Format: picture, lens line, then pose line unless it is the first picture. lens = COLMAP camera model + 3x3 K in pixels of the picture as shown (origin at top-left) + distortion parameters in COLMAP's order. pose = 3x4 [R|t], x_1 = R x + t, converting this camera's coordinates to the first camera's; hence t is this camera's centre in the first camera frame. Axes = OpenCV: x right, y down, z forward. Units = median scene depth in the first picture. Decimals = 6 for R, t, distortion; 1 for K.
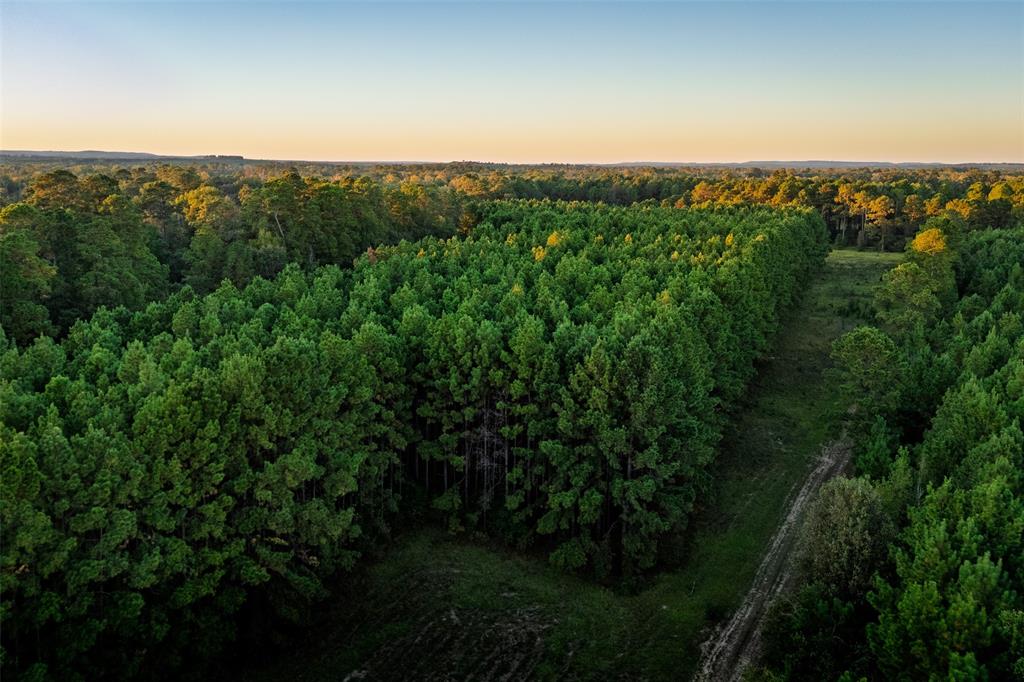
lens RADIAL K [[752.6, 0, 514.5], [0, 752.6, 335.5], [0, 0, 1]] dist [0.079362, -0.067708]
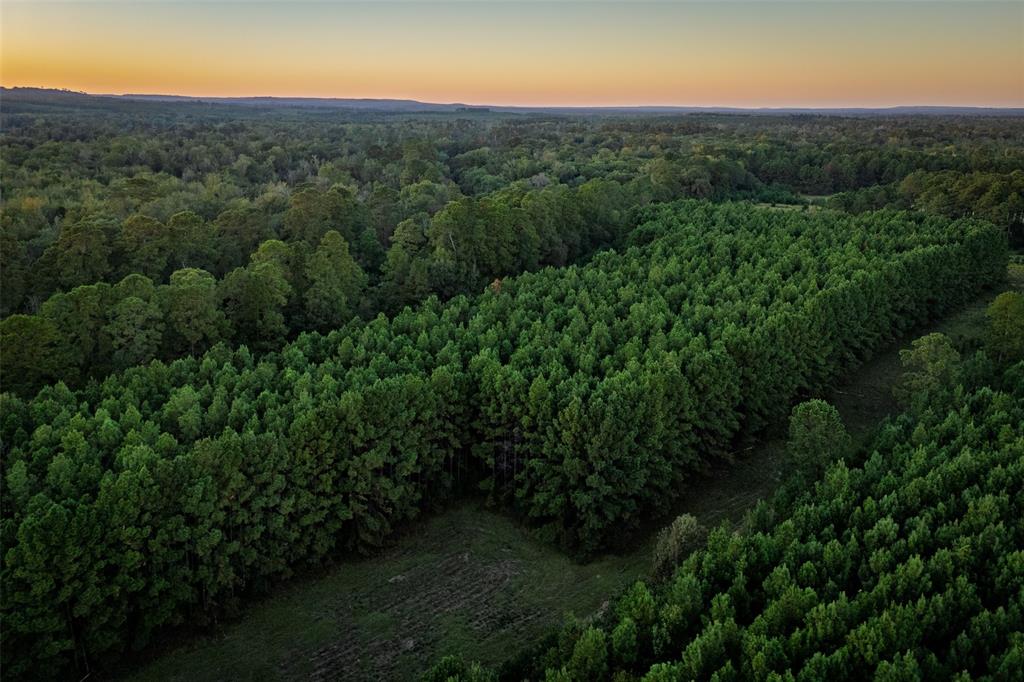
lens RADIAL K [[752.6, 0, 507.6], [0, 752.6, 343.0], [0, 0, 1]] dist [0.079362, -0.067708]
pose [[0.949116, 0.095463, -0.300108, 0.445552], [-0.071164, 0.993313, 0.090907, -0.241456], [0.306780, -0.064925, 0.949564, -0.490315]]
